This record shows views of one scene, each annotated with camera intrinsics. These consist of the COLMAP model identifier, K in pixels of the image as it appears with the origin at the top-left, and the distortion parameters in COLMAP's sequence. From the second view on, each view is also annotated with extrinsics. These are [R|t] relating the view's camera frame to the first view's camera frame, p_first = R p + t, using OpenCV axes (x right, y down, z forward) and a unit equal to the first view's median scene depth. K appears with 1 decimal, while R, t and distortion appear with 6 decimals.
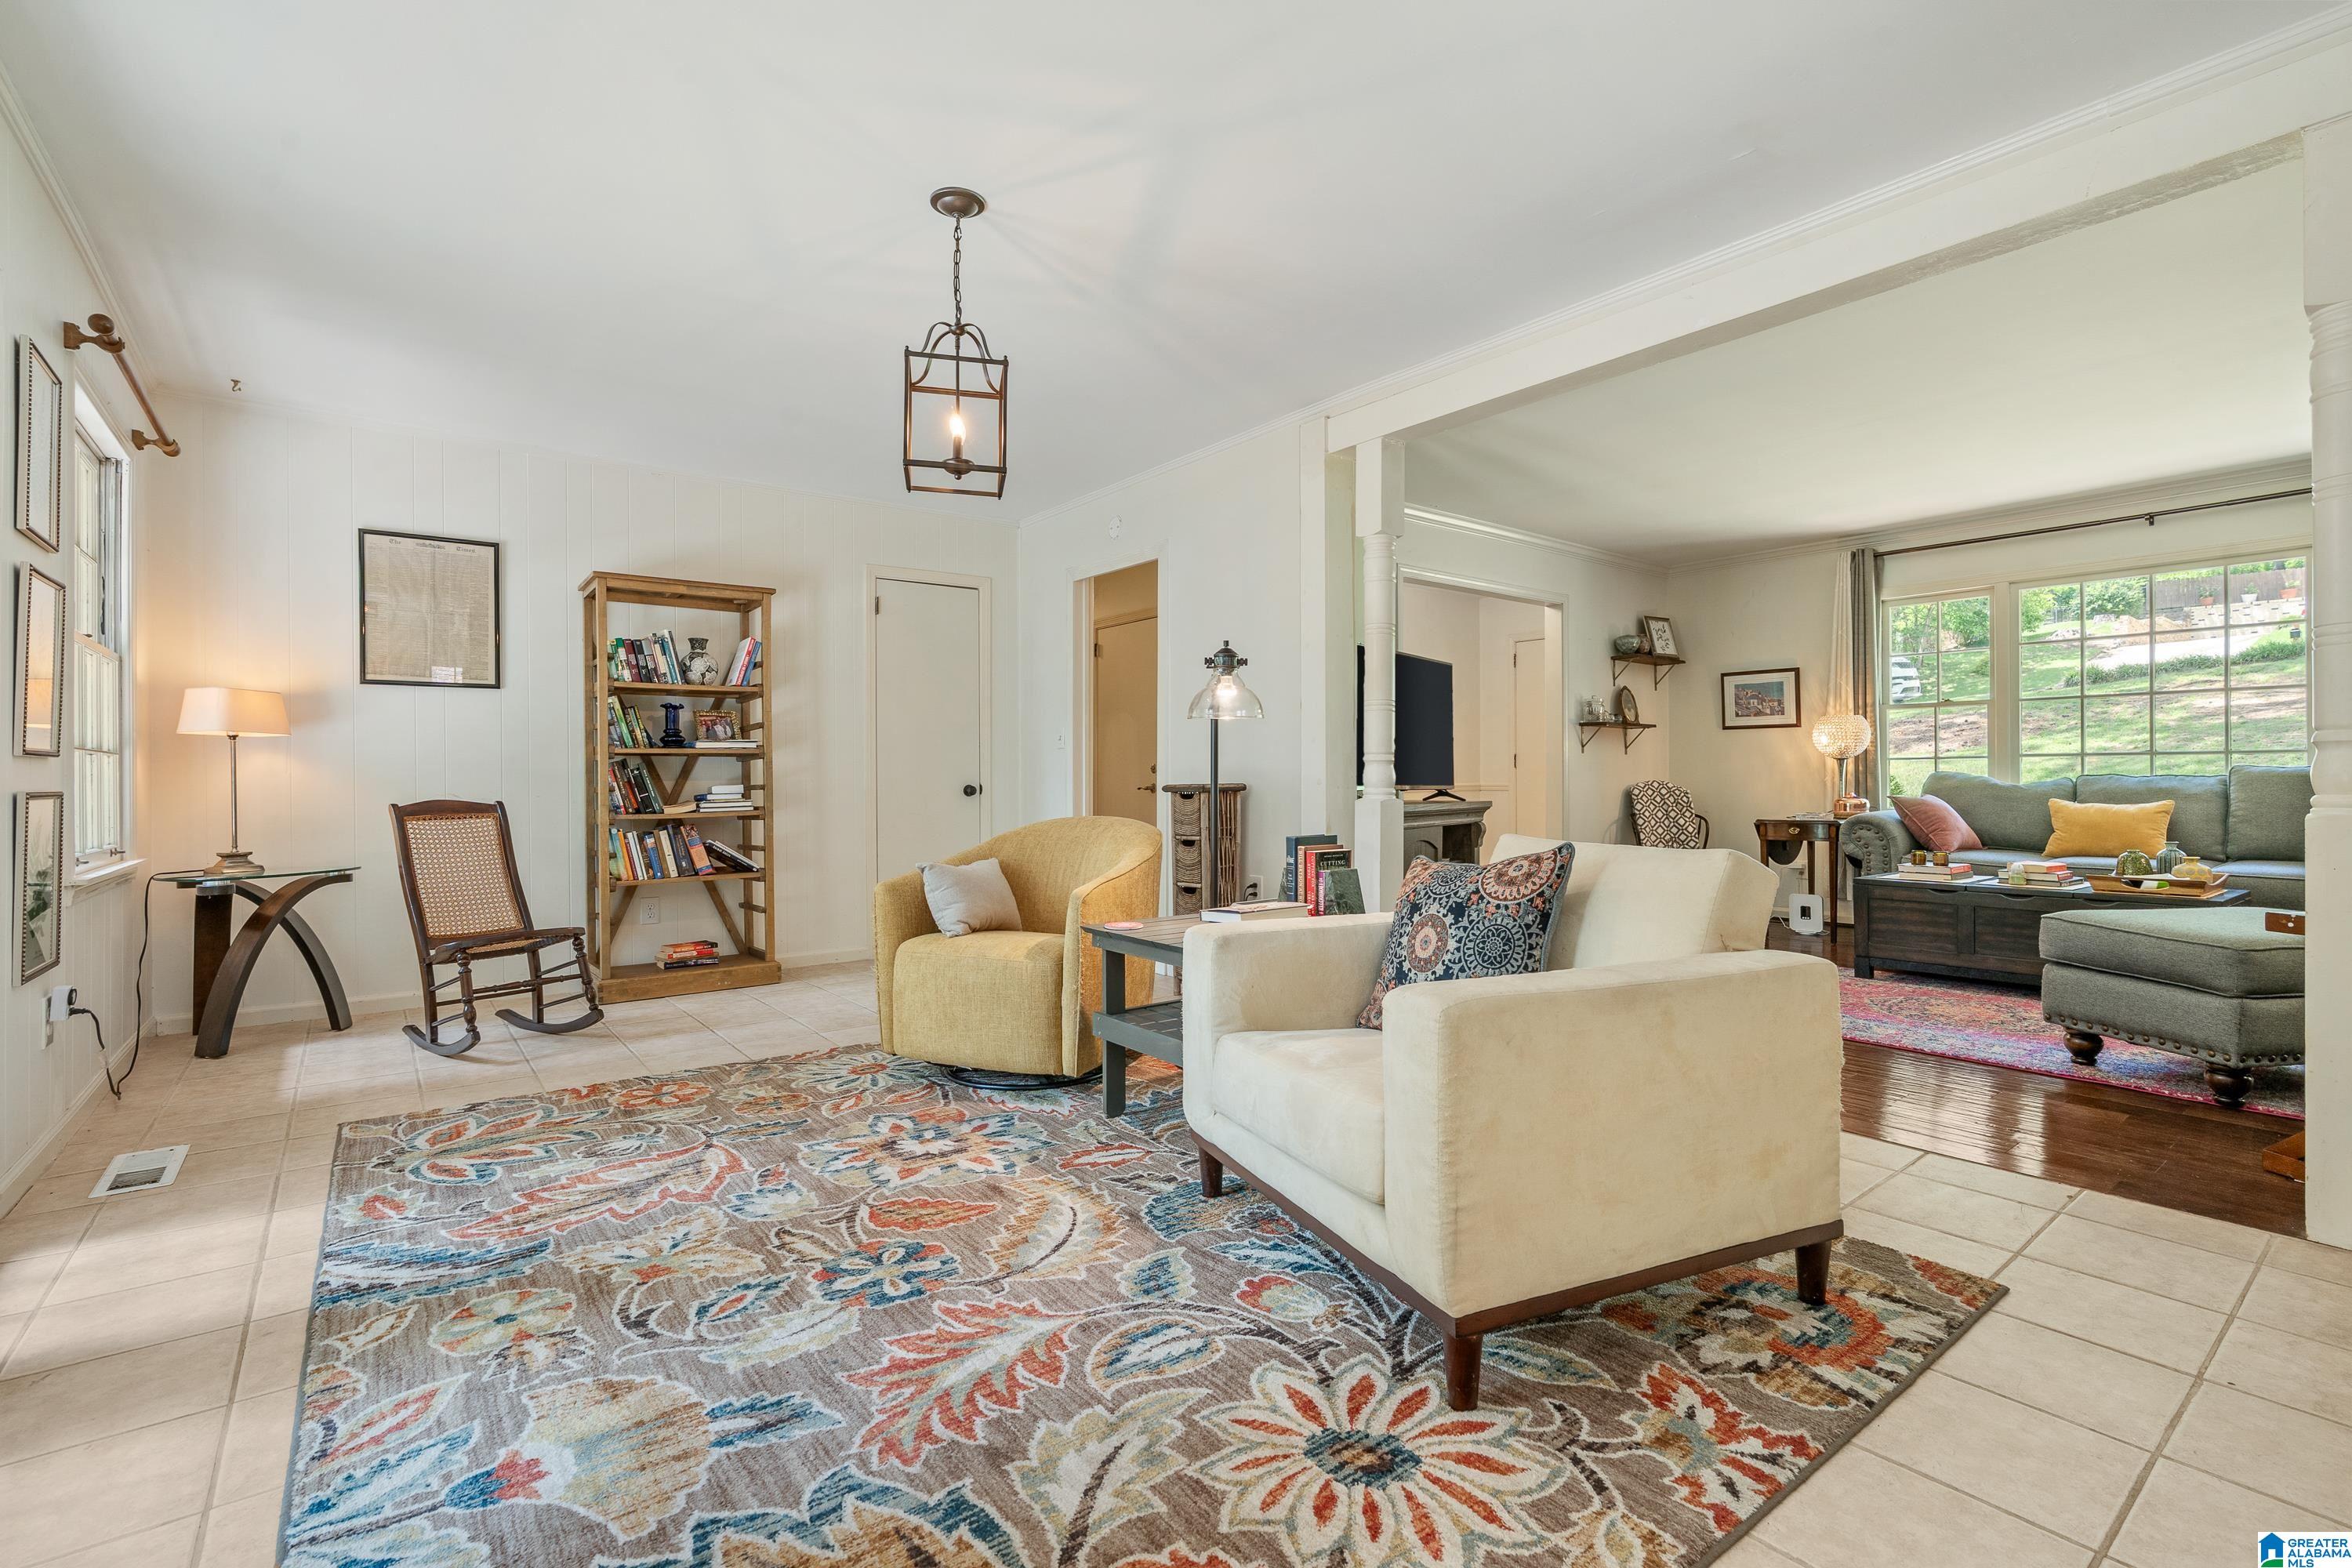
lens RADIAL K [[1049.8, 0, 1174.4], [0, 1049.8, 781.8], [0, 0, 1]] dist [-0.008791, 0.003756]
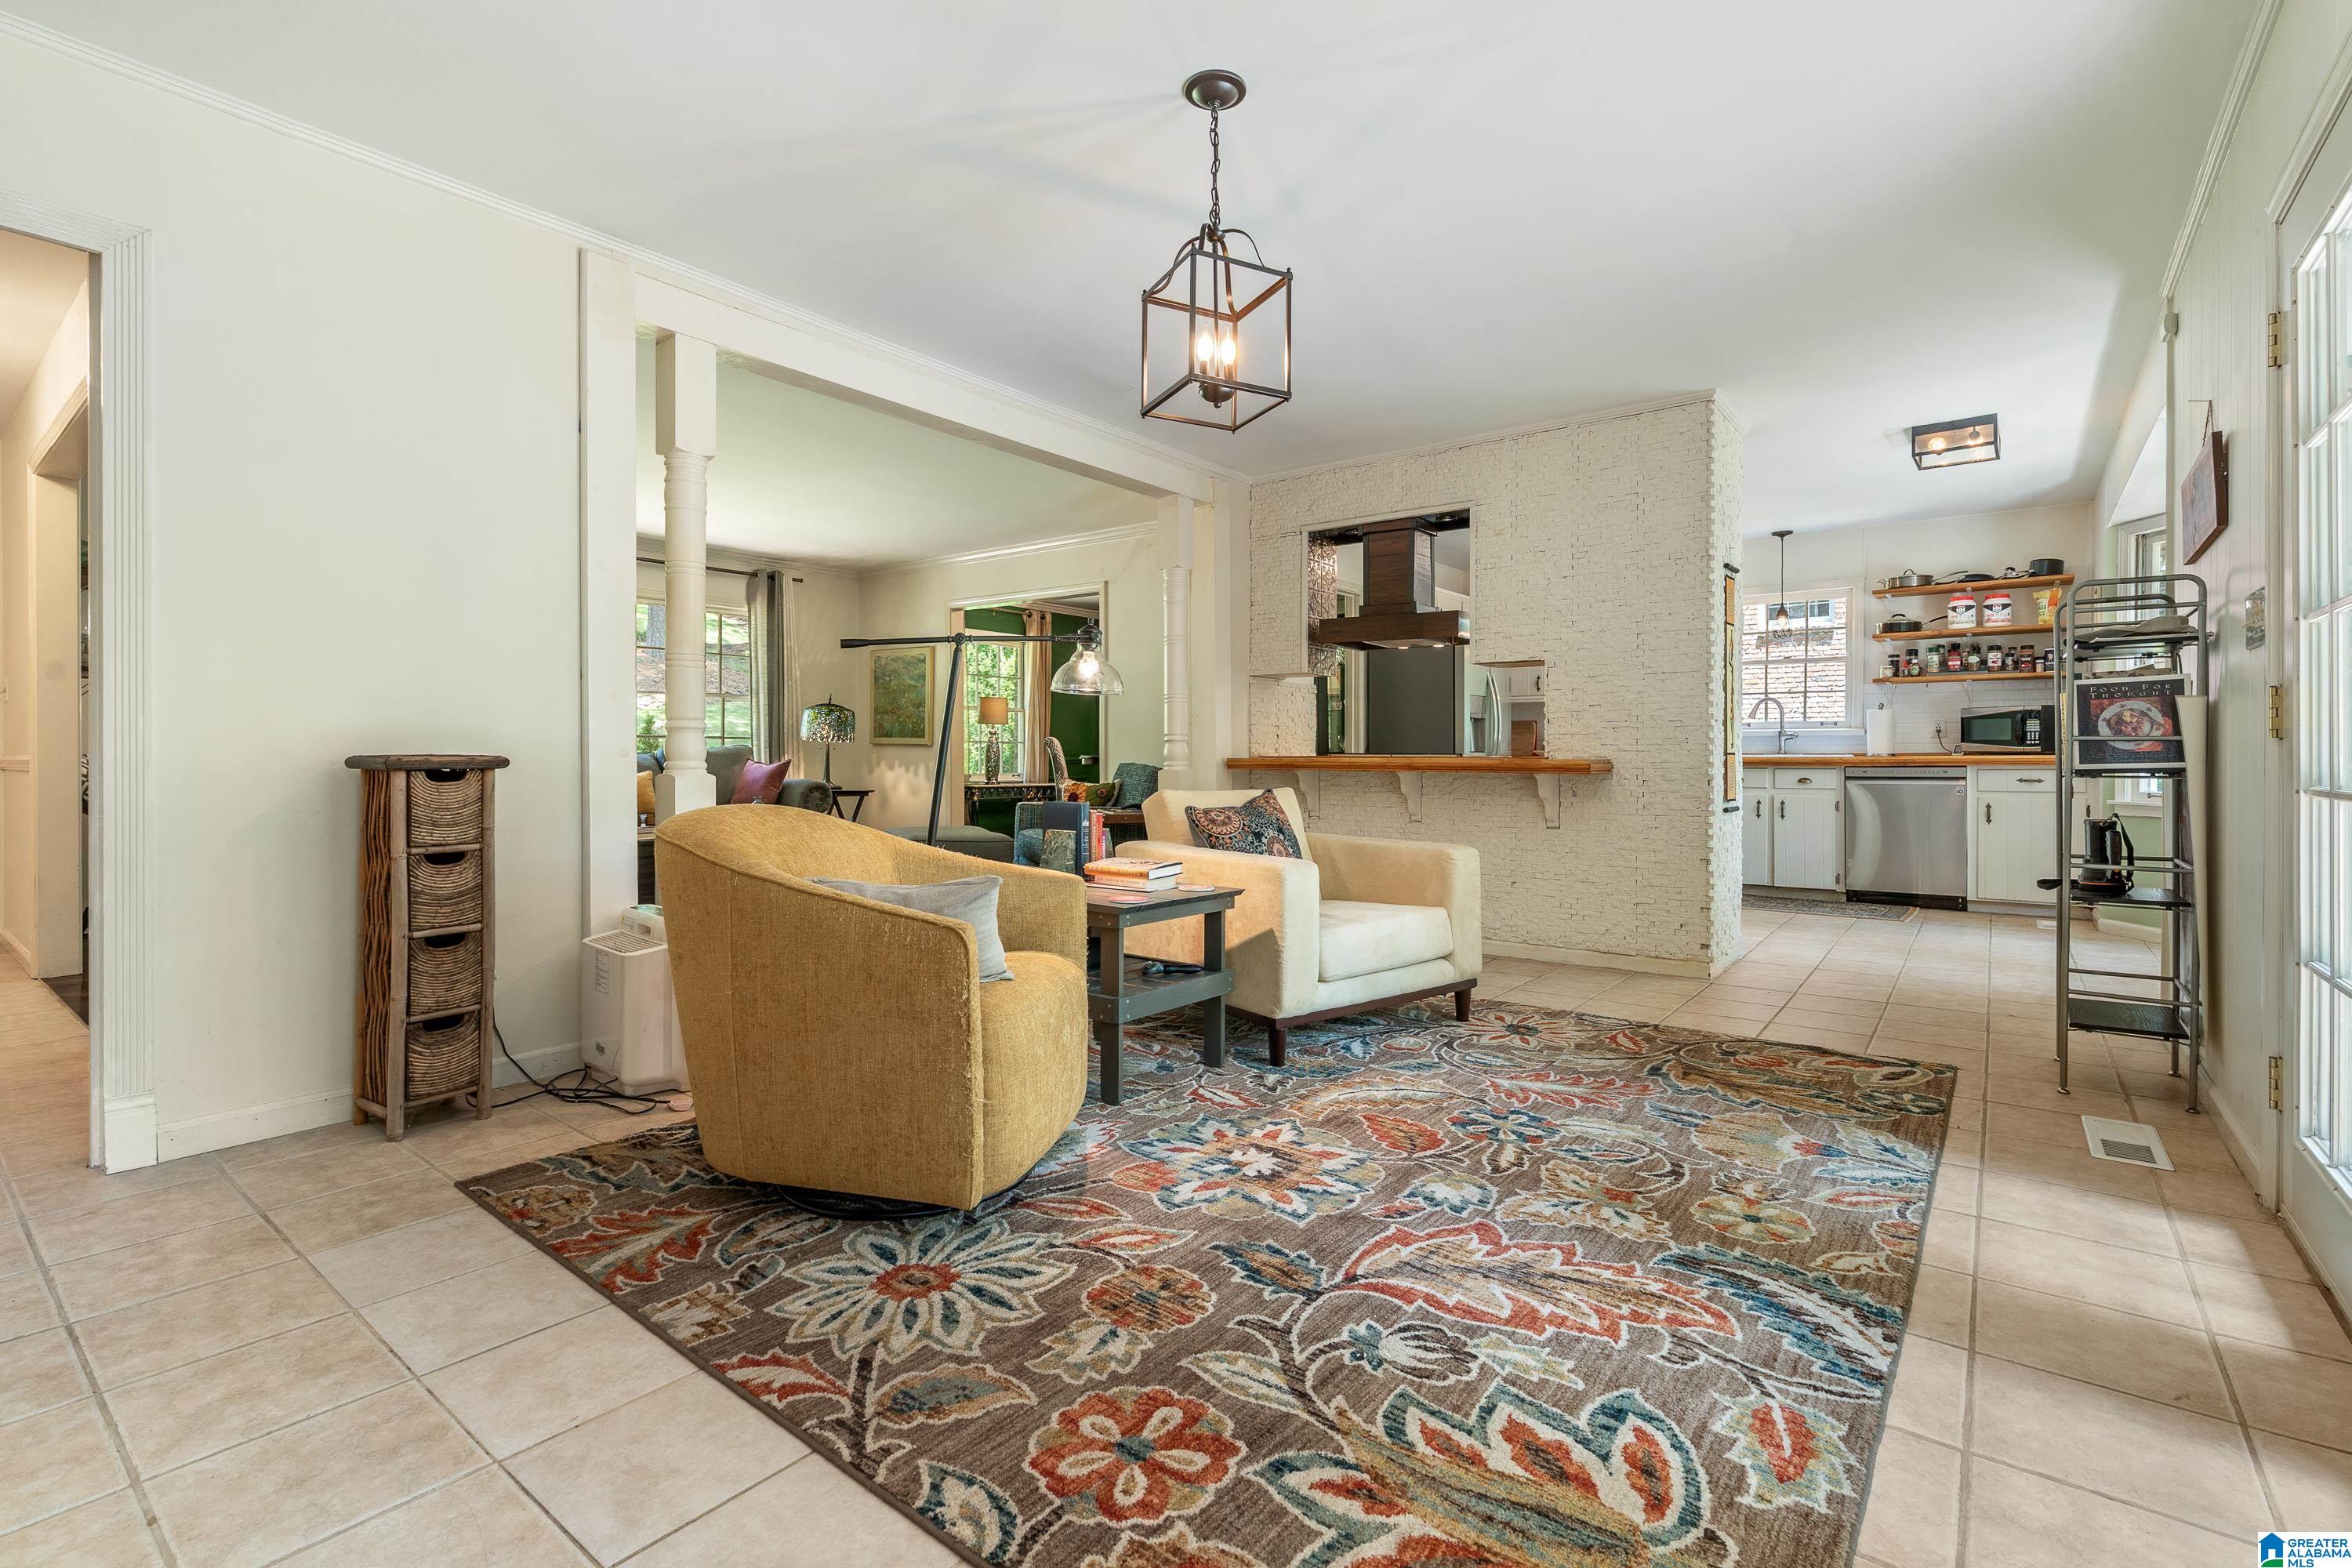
lens RADIAL K [[1049.8, 0, 1187.8], [0, 1049.8, 762.6], [0, 0, 1]] dist [-0.008791, 0.003756]
pose [[-0.244701, -0.002270, 0.969596, -0.948930], [-0.000140, 0.999997, 0.002306, 0.007590], [-0.969598, 0.000429, -0.244701, 1.115957]]
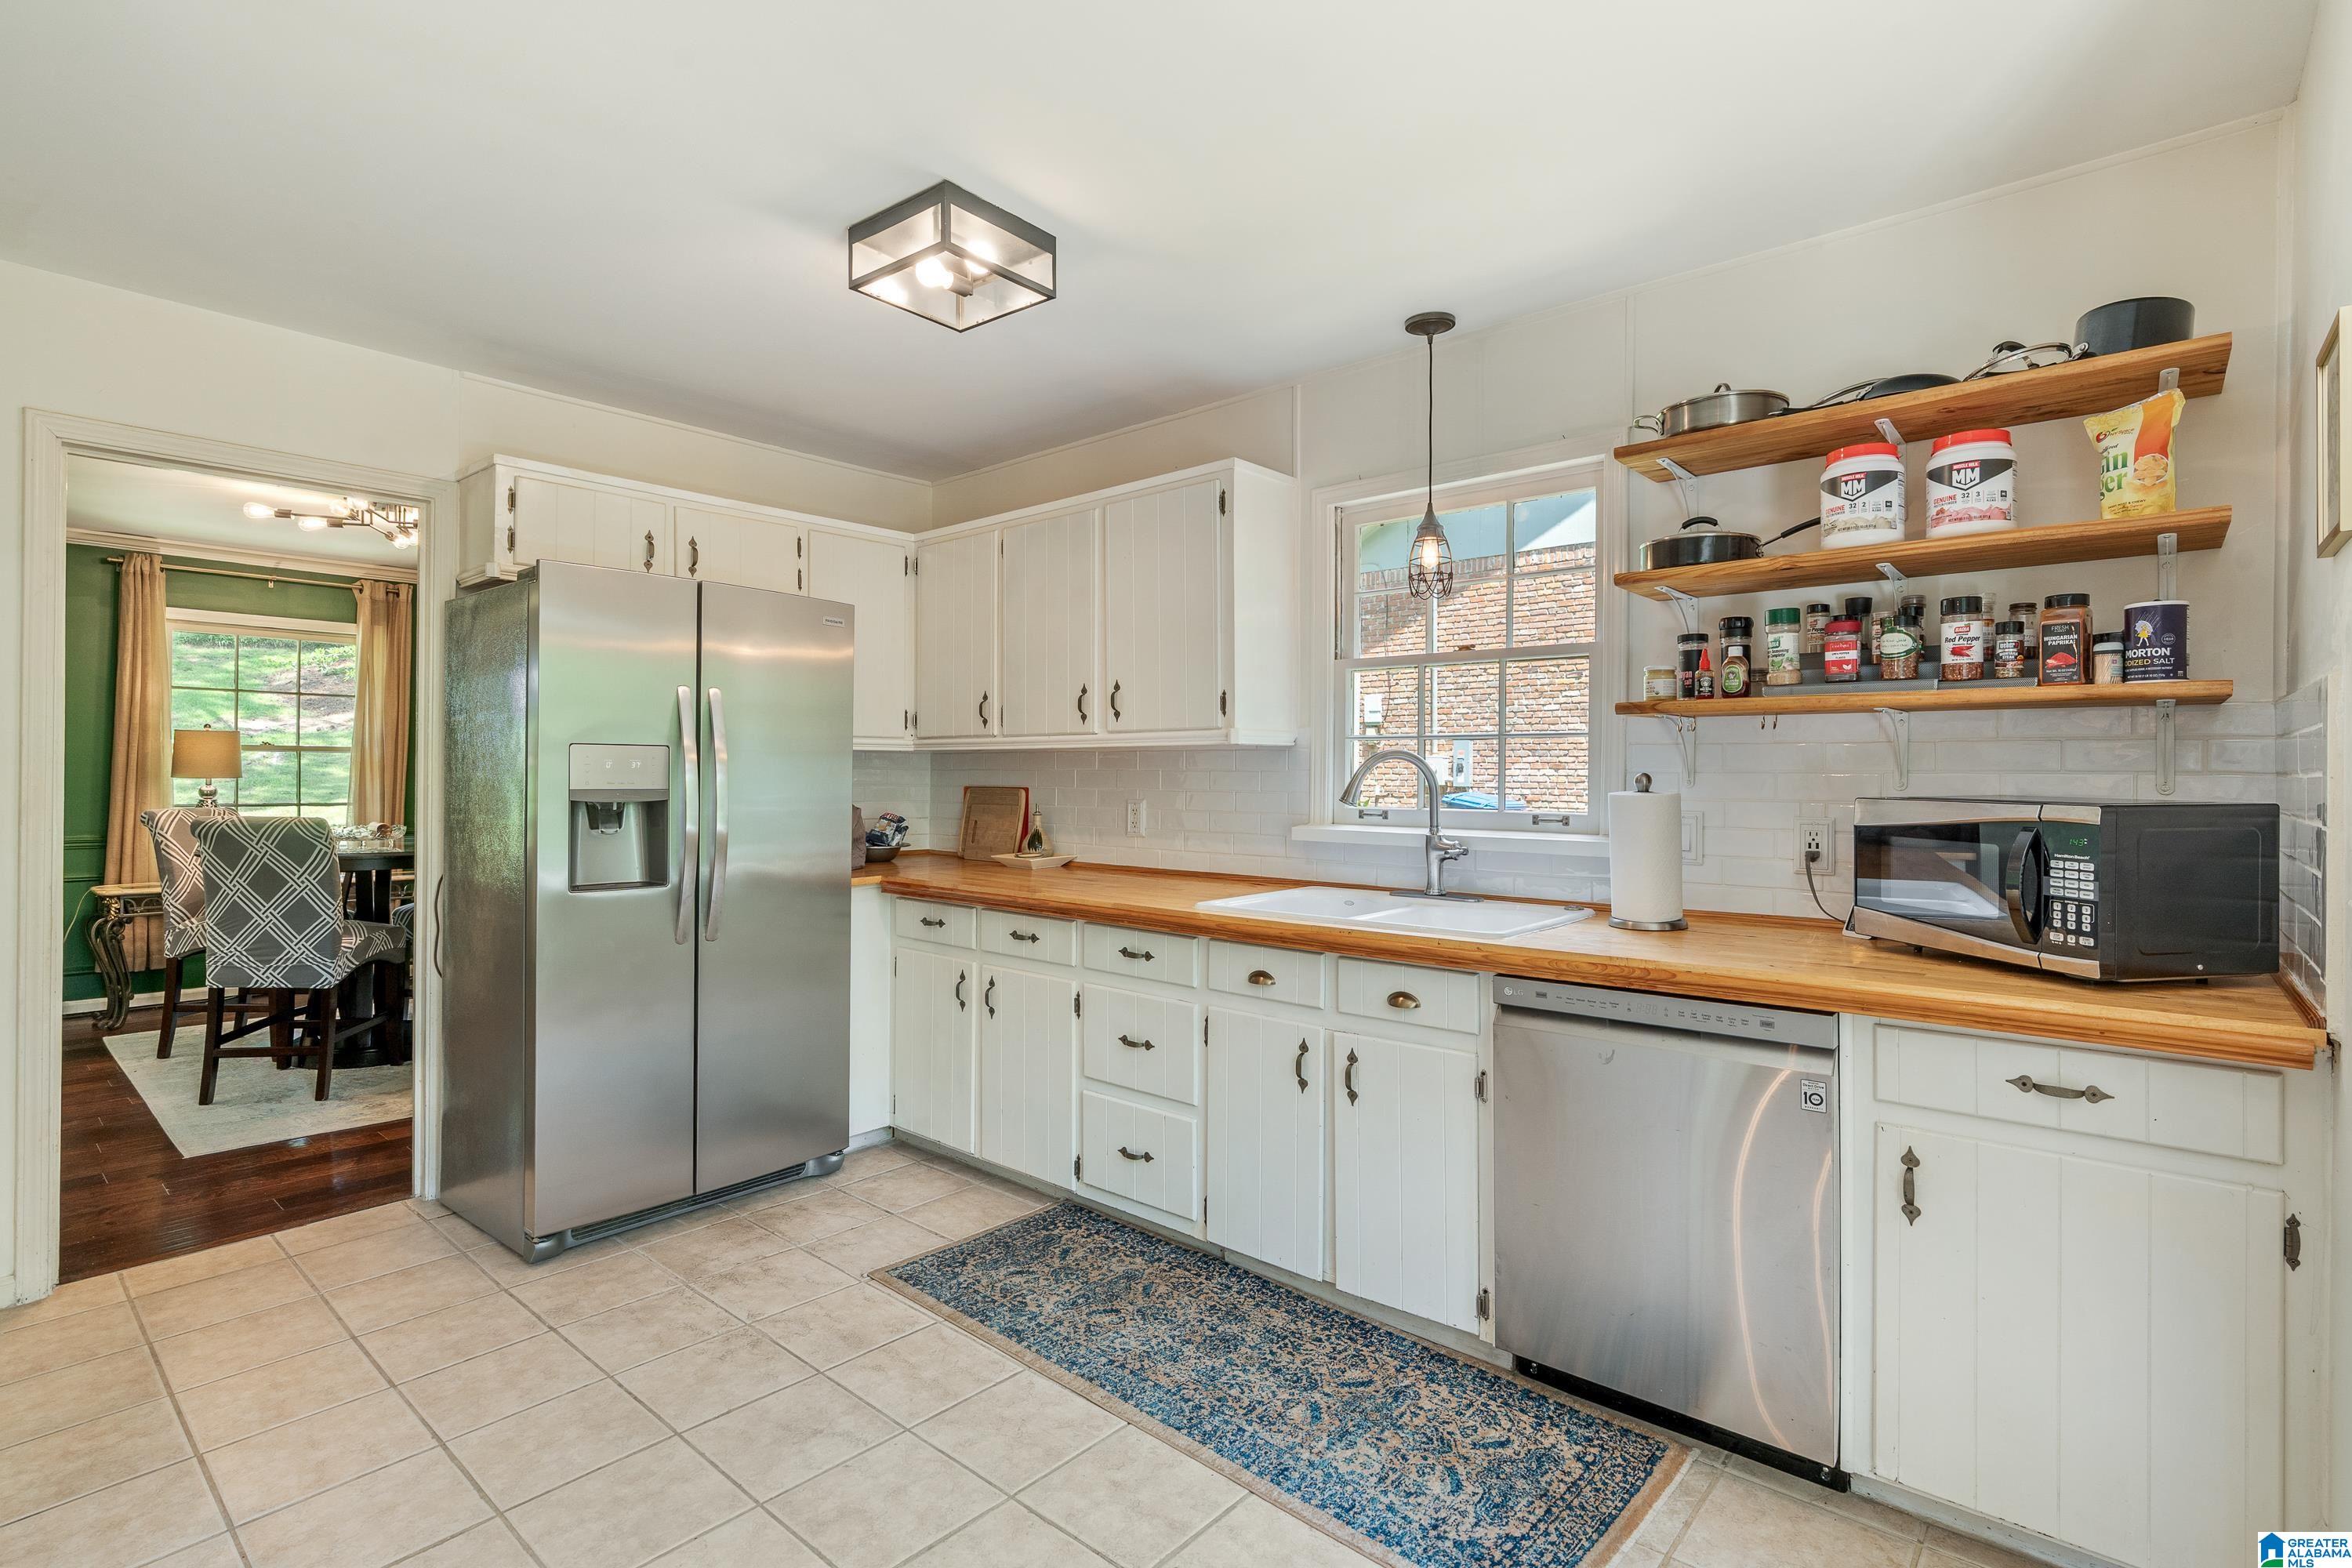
lens RADIAL K [[1135.9, 0, 1169.8], [0, 1135.9, 771.1], [0, 0, 1]] dist [-0.000895, 0.002023]
pose [[-0.199895, 0.009187, 0.979774, 0.102721], [-0.009052, 0.999896, -0.011222, -0.103332], [-0.979776, -0.011112, -0.199791, -0.353577]]
